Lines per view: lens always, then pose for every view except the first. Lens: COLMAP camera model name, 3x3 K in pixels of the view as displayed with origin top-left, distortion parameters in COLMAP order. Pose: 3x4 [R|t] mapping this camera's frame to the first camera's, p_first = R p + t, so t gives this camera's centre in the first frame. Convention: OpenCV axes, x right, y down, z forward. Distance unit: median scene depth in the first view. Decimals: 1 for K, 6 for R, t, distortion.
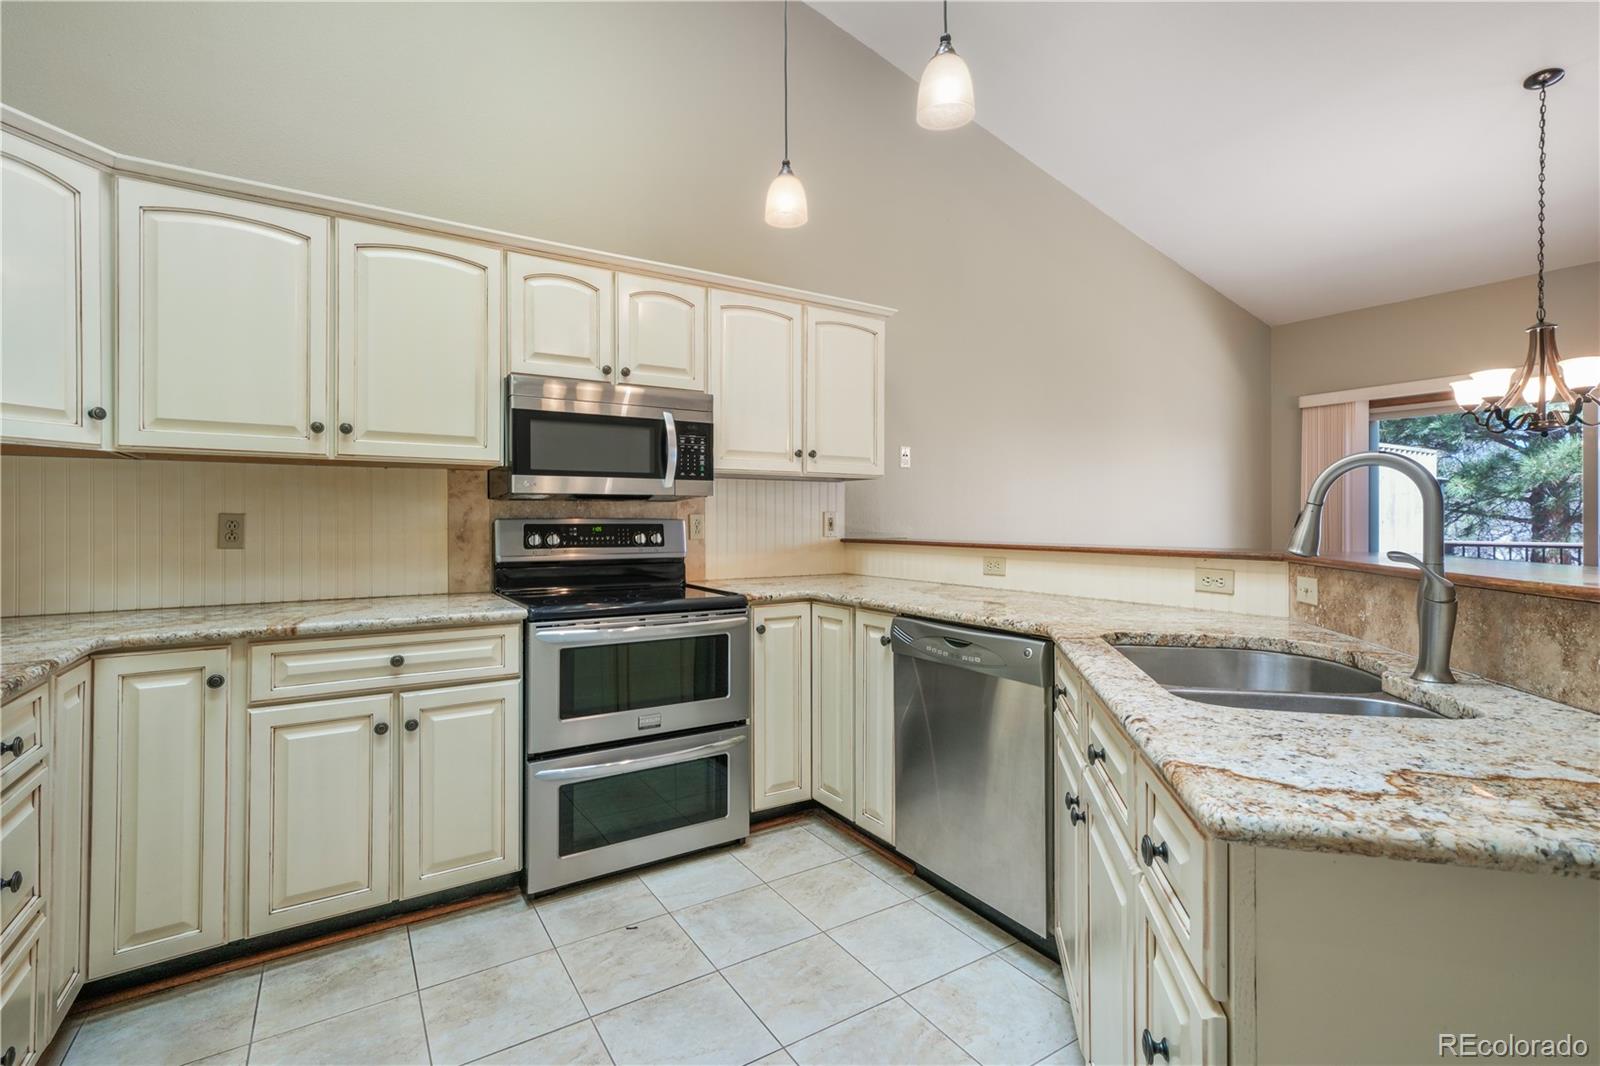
lens RADIAL K [[715.3, 0, 792.4], [0, 715.3, 519.0], [0, 0, 1]] dist [0.000594, 0.000054]
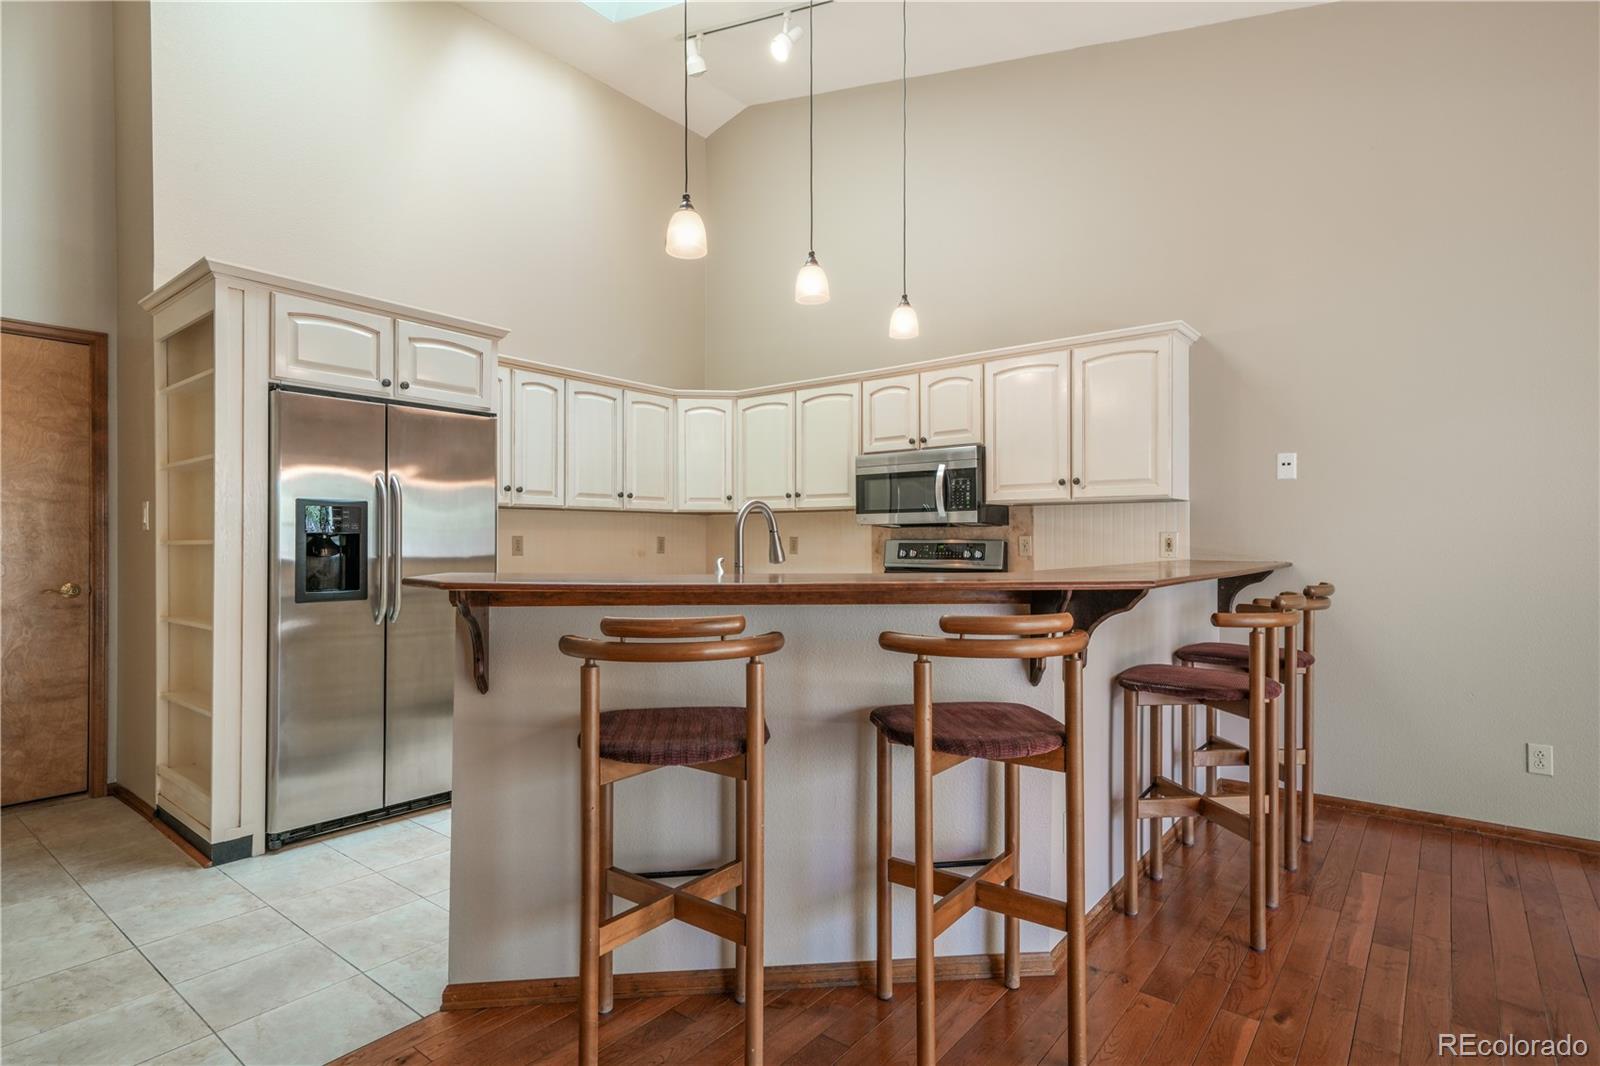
lens RADIAL K [[811.8, 0, 804.2], [0, 811.8, 538.7], [0, 0, 1]] dist [0.019358, 0.000148]
pose [[0.333737, -0.000980, -0.942666, 1.209458], [0.001010, 0.999999, -0.000682, -0.001254], [0.942666, -0.000724, 0.333738, 0.201546]]
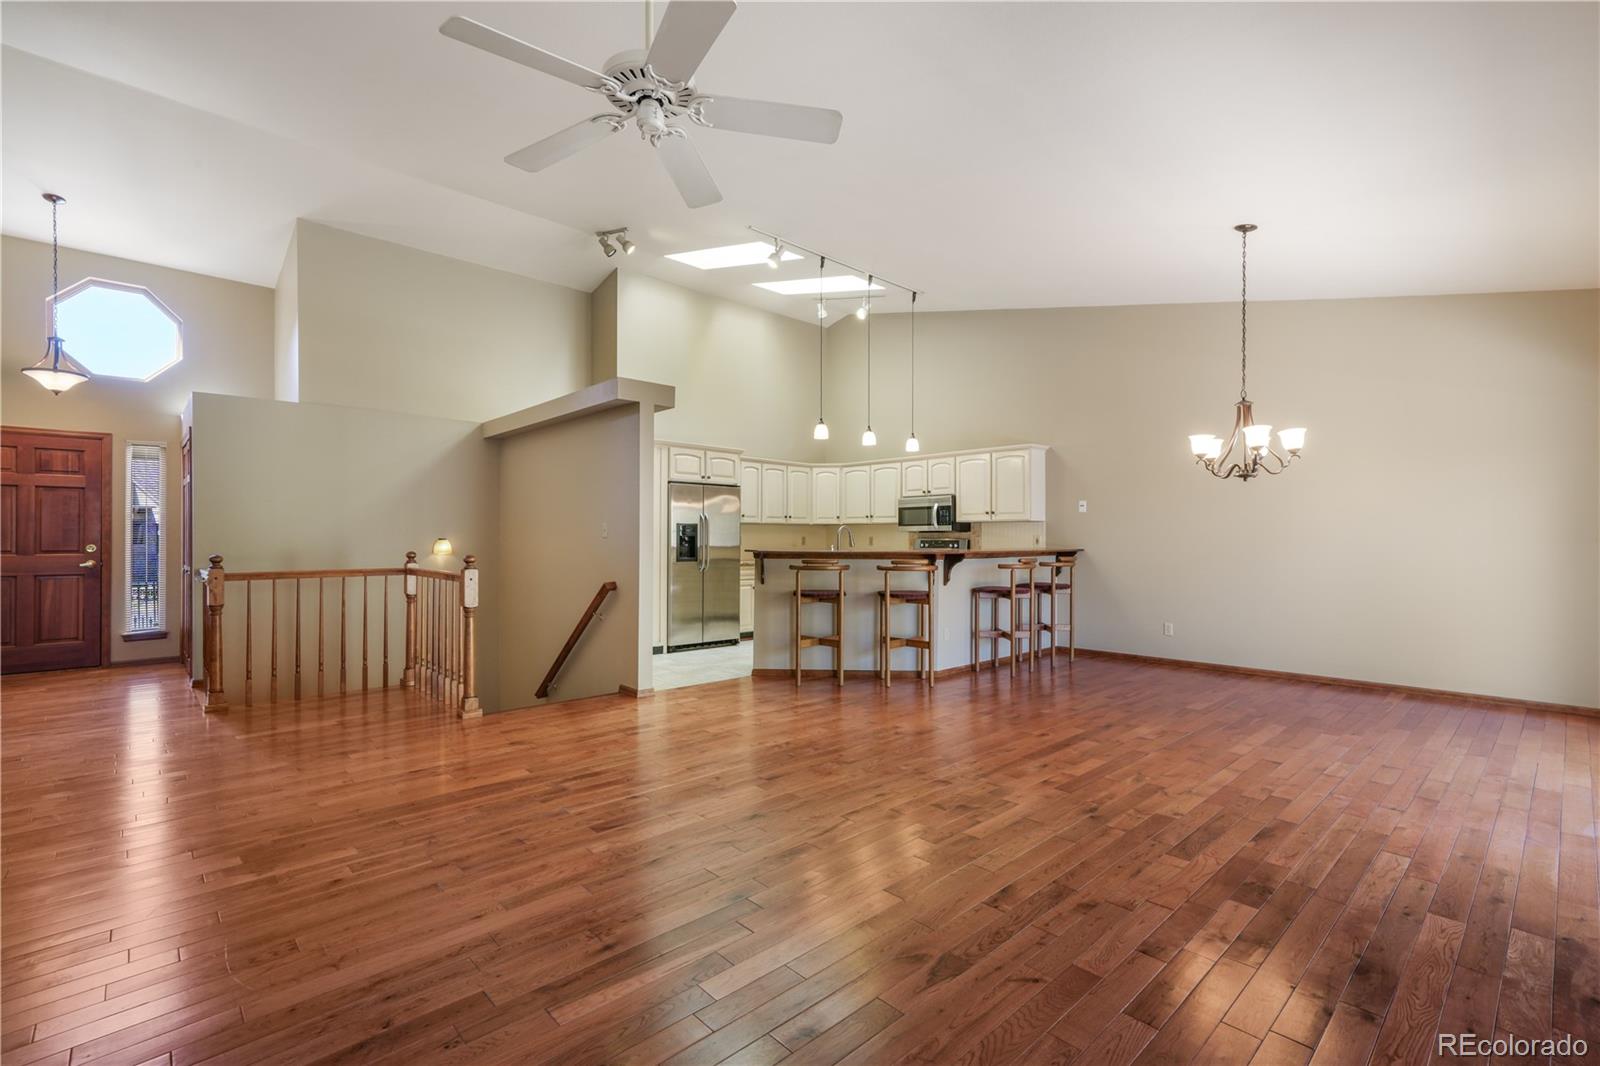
lens RADIAL K [[715.3, 0, 798.7], [0, 715.3, 534.7], [0, 0, 1]] dist [0.000594, 0.000054]
pose [[0.183467, -0.001045, -0.983025, 2.616654], [-0.001193, 0.999998, -0.001286, -0.012424], [0.983025, 0.001408, 0.183465, -0.125231]]
